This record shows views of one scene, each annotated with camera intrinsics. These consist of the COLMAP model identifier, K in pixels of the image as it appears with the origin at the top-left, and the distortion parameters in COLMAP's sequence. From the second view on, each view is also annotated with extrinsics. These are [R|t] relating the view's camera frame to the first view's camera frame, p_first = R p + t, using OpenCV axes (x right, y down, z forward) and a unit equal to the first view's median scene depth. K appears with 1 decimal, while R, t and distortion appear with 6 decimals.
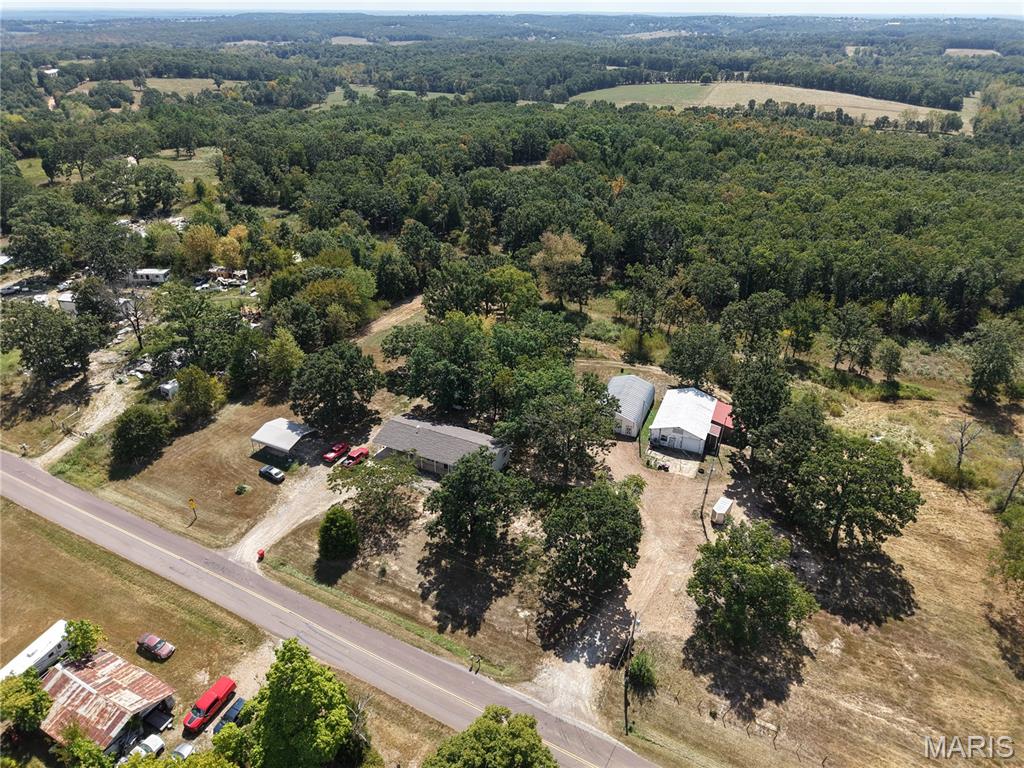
lens RADIAL K [[690.3, 0, 512.0], [0, 690.3, 384.0], [0, 0, 1]] dist [0.014090, -0.006323]
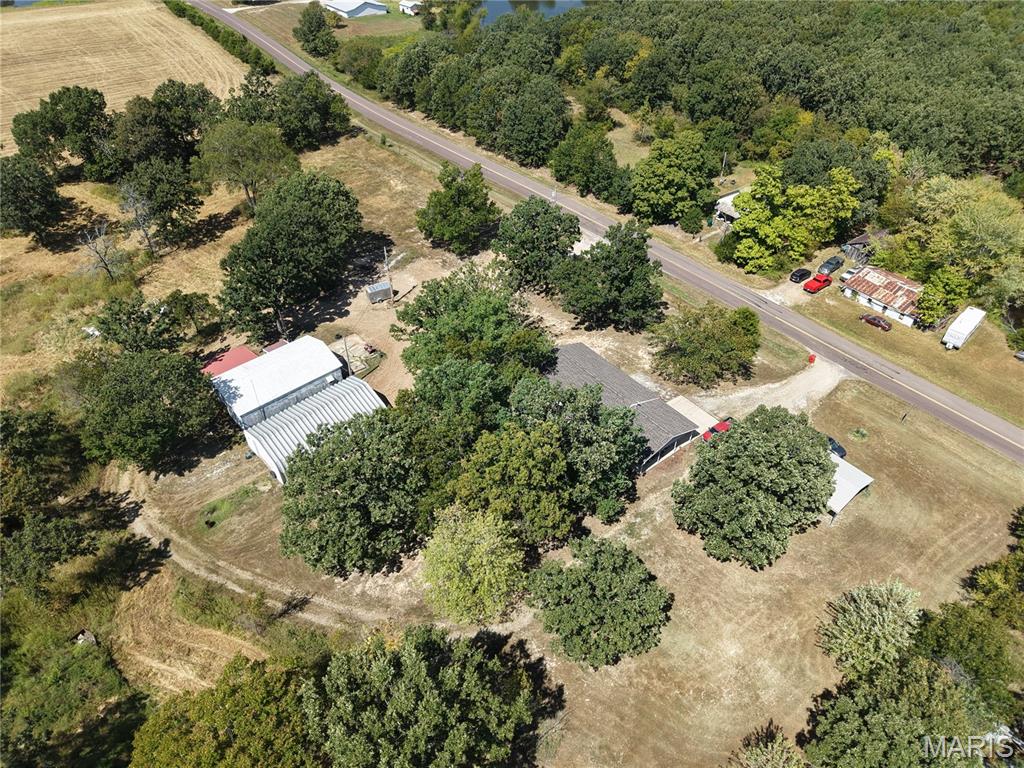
lens RADIAL K [[692.2, 0, 512.0], [0, 692.2, 384.0], [0, 0, 1]] dist [0.005685, -0.001469]
pose [[-0.902707, -0.288077, 0.319580, -0.195842], [0.201393, 0.373466, 0.905519, -0.511039], [-0.380211, 0.881779, -0.279114, 0.994039]]
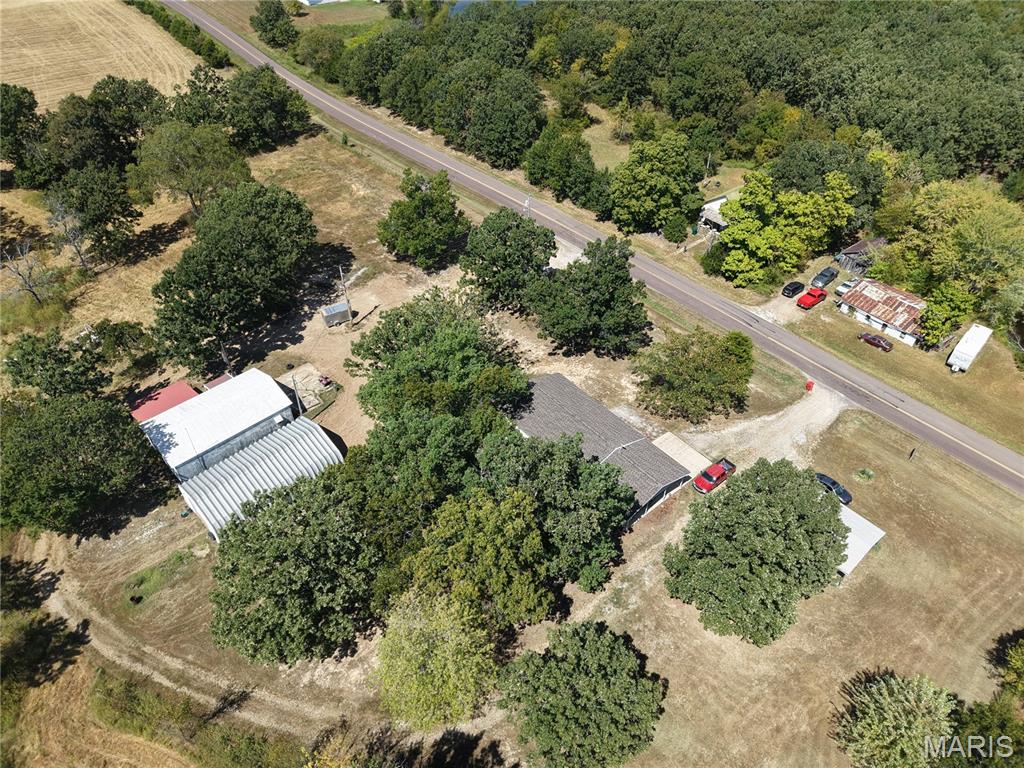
lens RADIAL K [[692.2, 0, 512.0], [0, 692.2, 384.0], [0, 0, 1]] dist [0.005685, -0.001469]
pose [[-0.915752, -0.279332, 0.288743, -0.170597], [0.181154, 0.354397, 0.917380, -0.465952], [-0.358583, 0.892399, -0.273937, 0.934413]]
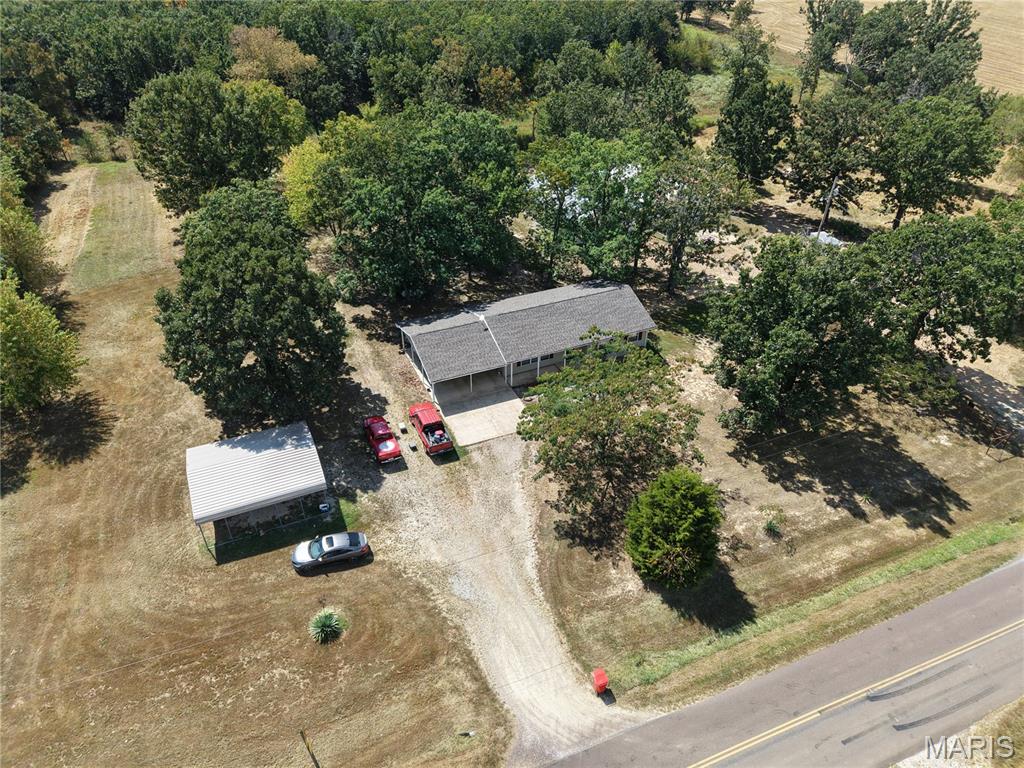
lens RADIAL K [[692.2, 0, 512.0], [0, 692.2, 384.0], [0, 0, 1]] dist [0.005685, -0.001469]
pose [[0.638417, -0.449826, 0.624565, -0.371818], [0.371274, 0.890778, 0.262051, -0.015547], [-0.674225, 0.064587, 0.735696, 0.488328]]
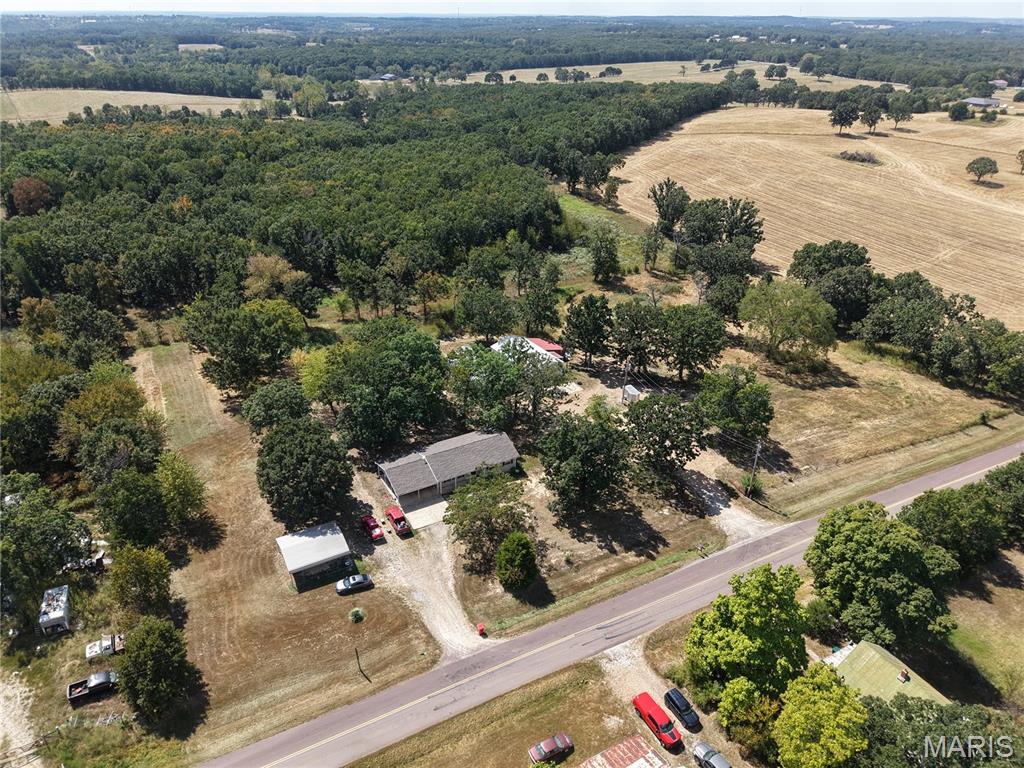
lens RADIAL K [[697.3, 0, 515.6], [0, 697.3, 366.5], [0, 0, 1]] dist [0.053602, -0.086590]
pose [[0.557962, -0.374880, 0.740367, -0.582440], [0.390446, 0.905827, 0.164408, -0.126769], [-0.732277, 0.197339, 0.651788, 0.206903]]
